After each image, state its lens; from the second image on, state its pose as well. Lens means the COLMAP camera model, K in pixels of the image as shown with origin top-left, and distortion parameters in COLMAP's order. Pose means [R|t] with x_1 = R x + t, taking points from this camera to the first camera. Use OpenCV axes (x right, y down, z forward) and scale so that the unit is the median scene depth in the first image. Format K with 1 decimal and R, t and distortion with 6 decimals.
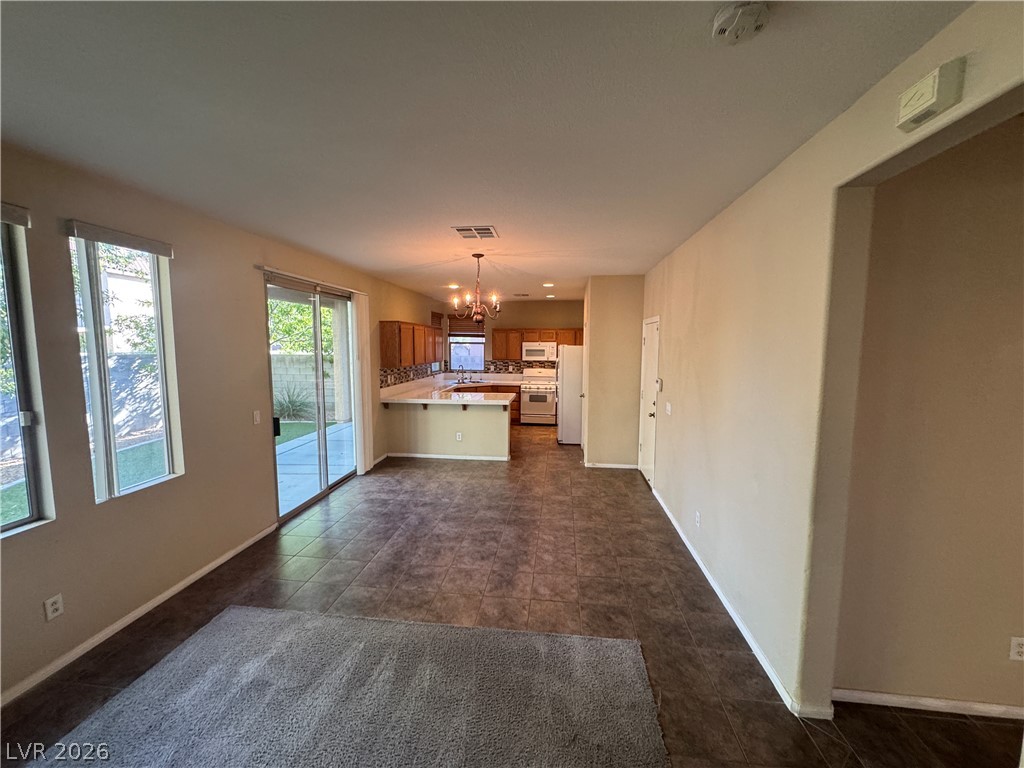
lens RADIAL K [[407.8, 0, 511.2], [0, 407.8, 382.9], [0, 0, 1]] dist [-0.004490, -0.000359]
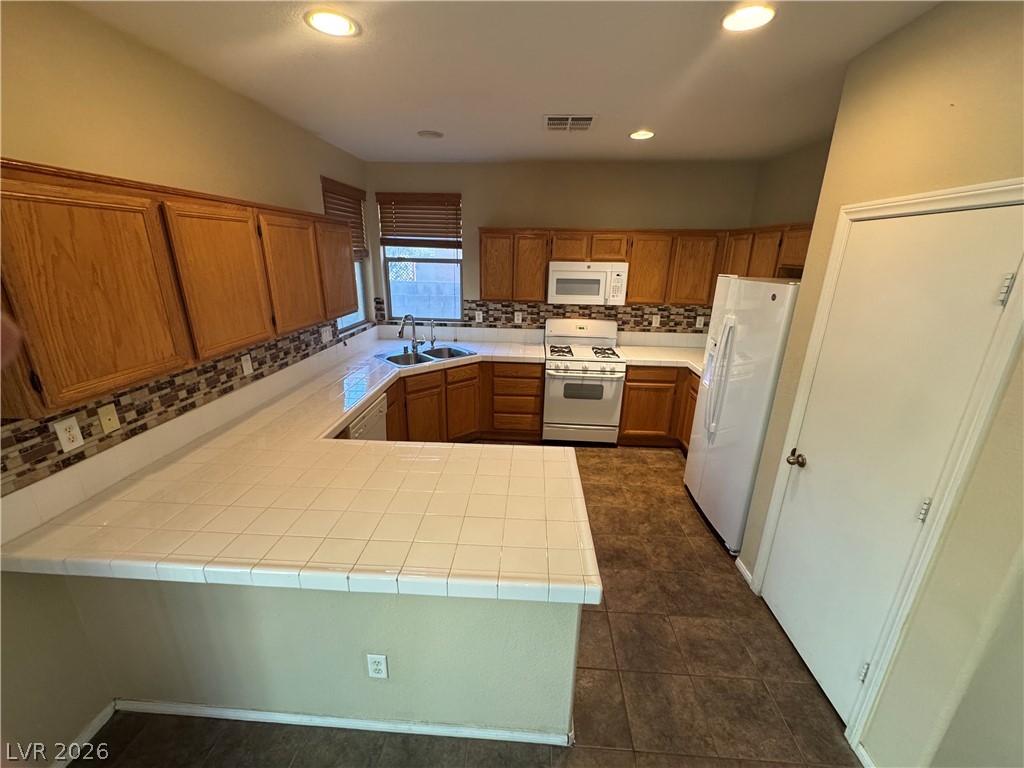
lens RADIAL K [[407.8, 0, 513.2], [0, 407.8, 380.8], [0, 0, 1]] dist [-0.004490, -0.000359]
pose [[0.997728, -0.007448, 0.066955, -0.040590], [-0.006661, 0.978094, 0.208057, -0.064686], [-0.067038, -0.208031, 0.975822, 0.544801]]
